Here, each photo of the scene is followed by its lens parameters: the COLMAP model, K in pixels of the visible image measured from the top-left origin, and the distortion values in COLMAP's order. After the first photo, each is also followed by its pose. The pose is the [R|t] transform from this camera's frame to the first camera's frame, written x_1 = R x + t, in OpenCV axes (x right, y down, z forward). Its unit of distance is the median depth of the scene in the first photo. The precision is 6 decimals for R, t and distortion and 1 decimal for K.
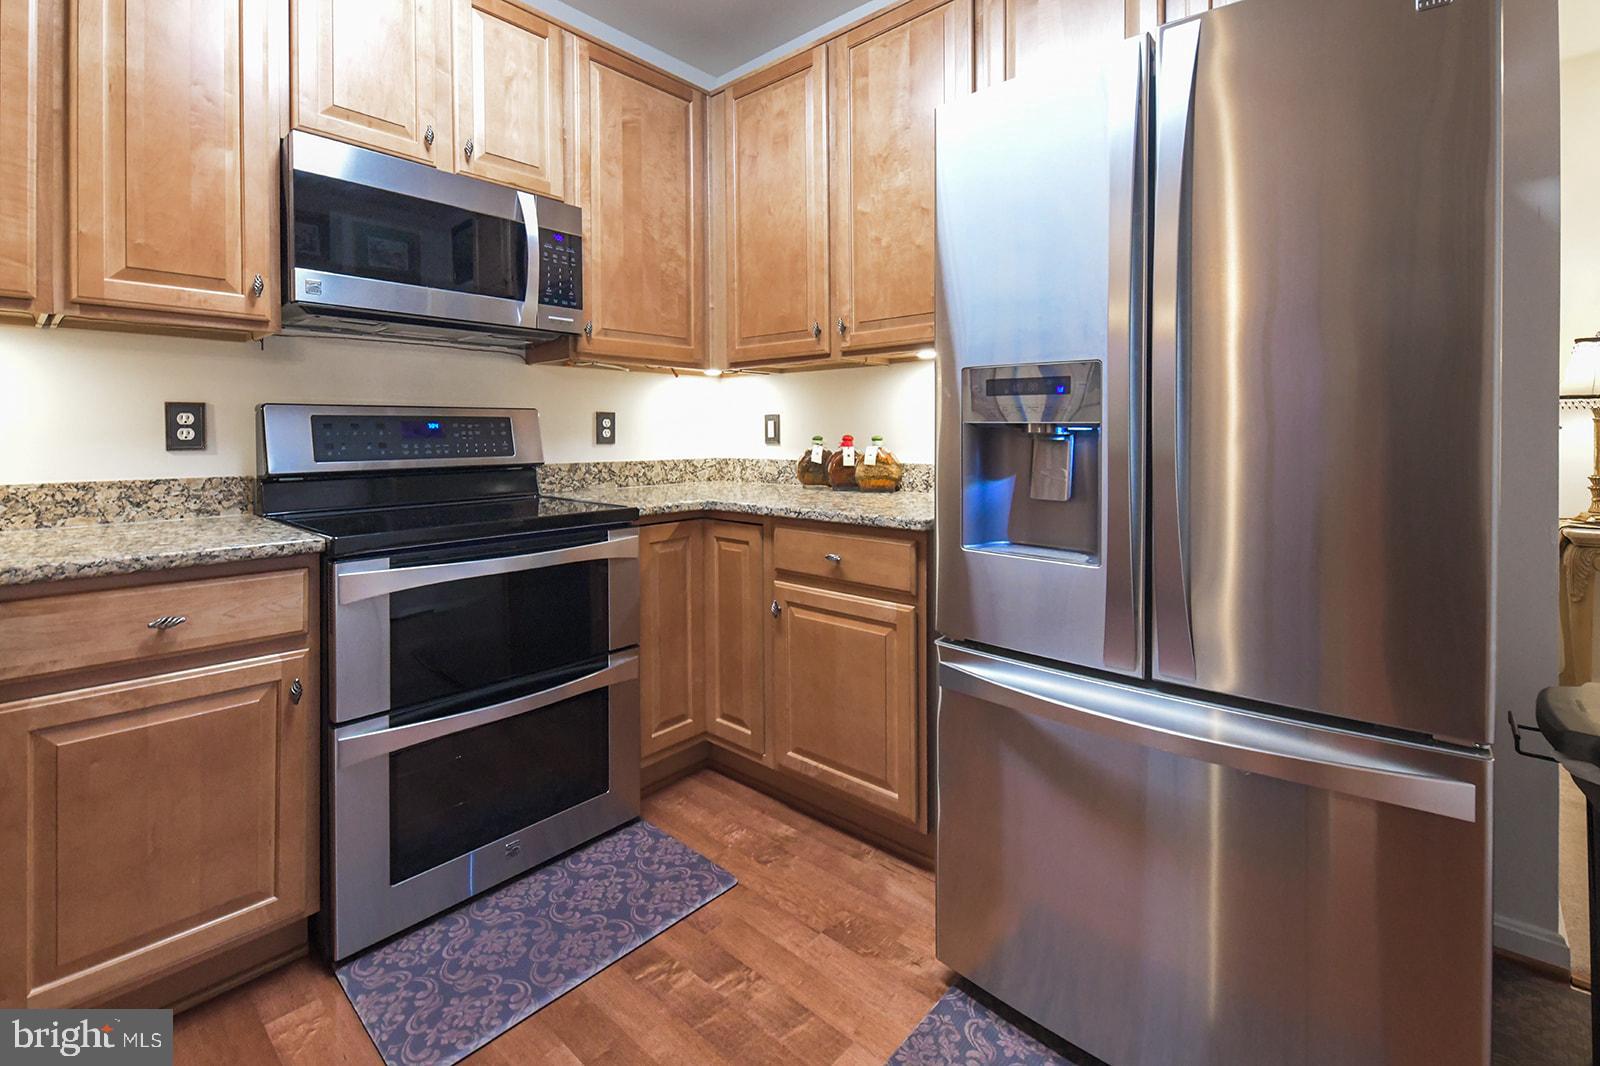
lens RADIAL K [[737.6, 0, 794.2], [0, 737.6, 469.1], [0, 0, 1]] dist [0.009689, -0.007748]
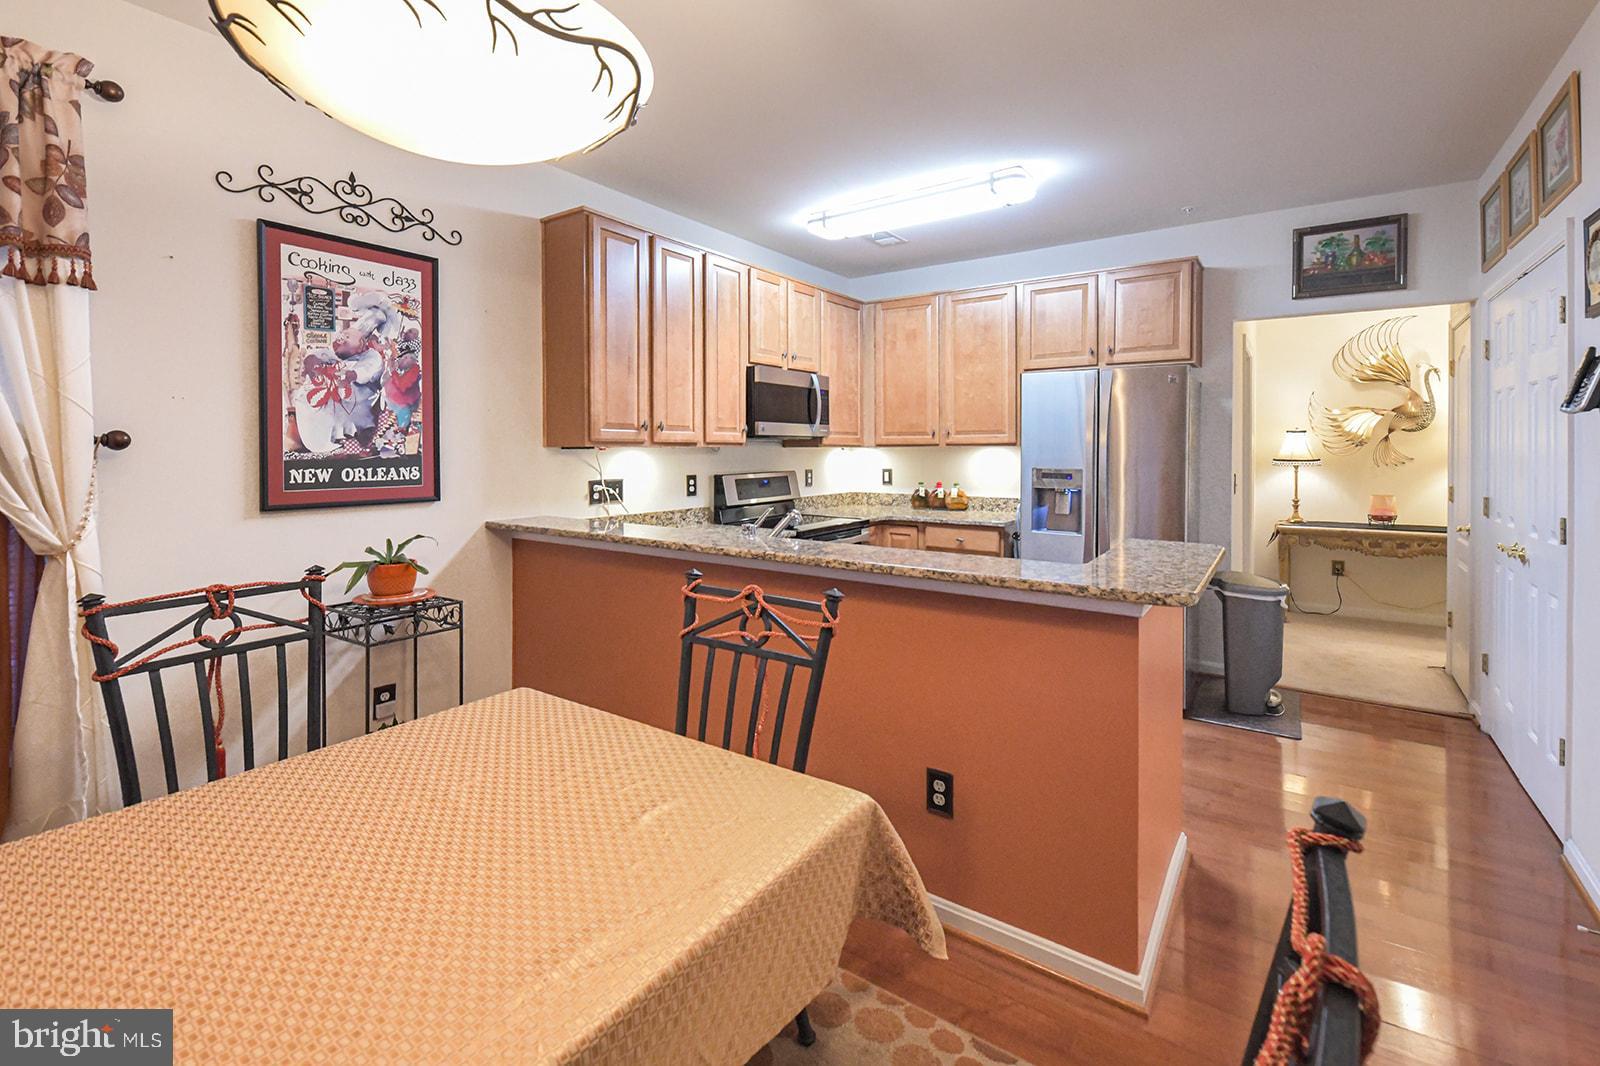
lens RADIAL K [[737.6, 0, 785.4], [0, 737.6, 488.4], [0, 0, 1]] dist [0.009689, -0.007748]
pose [[0.994726, -0.005160, 0.102438, -0.664603], [0.004528, 0.999969, 0.006409, -0.053533], [-0.102468, -0.005912, 0.994719, -1.138574]]
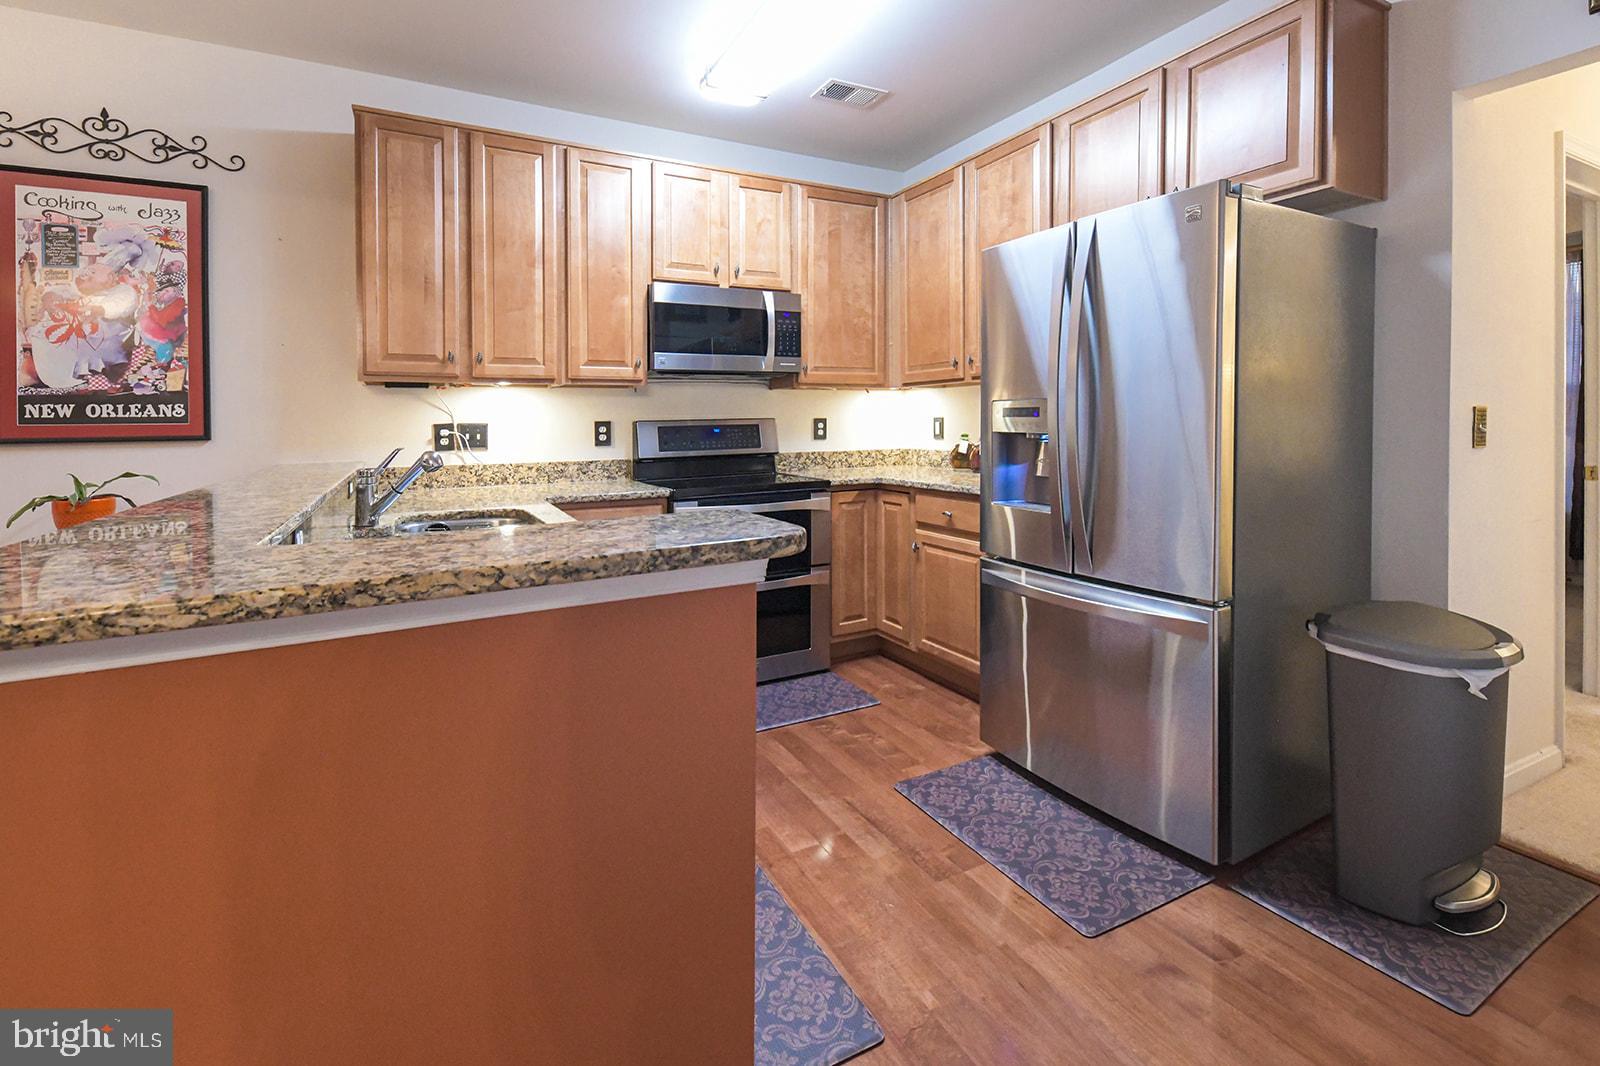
lens RADIAL K [[737.6, 0, 765.5], [0, 737.6, 456.7], [0, 0, 1]] dist [0.009689, -0.007748]
pose [[0.929288, 0.006155, -0.369304, 0.251319], [-0.005708, 0.999981, 0.002304, -0.002968], [0.369311, -0.000033, 0.929306, -0.555518]]
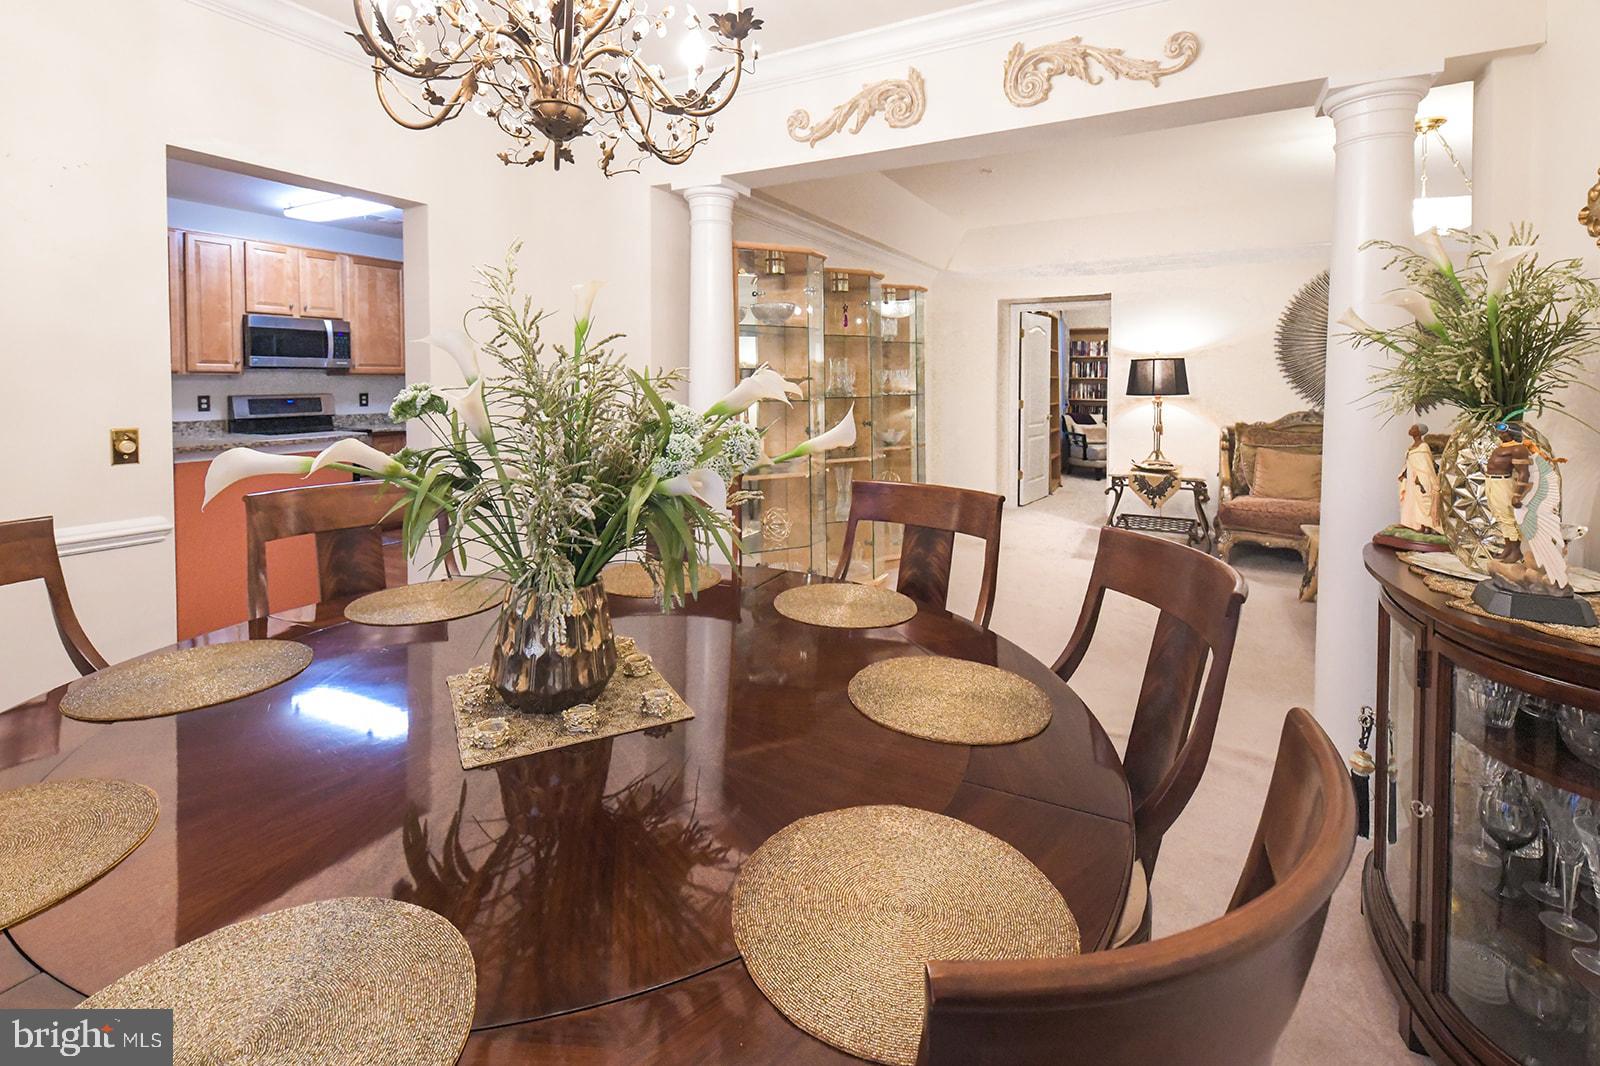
lens RADIAL K [[737.6, 0, 803.6], [0, 737.6, 421.0], [0, 0, 1]] dist [0.009689, -0.007748]
pose [[0.972195, -0.005700, 0.234102, 0.752852], [0.003873, 0.999958, 0.008264, -0.000806], [-0.234139, -0.007127, 0.972177, -2.208377]]
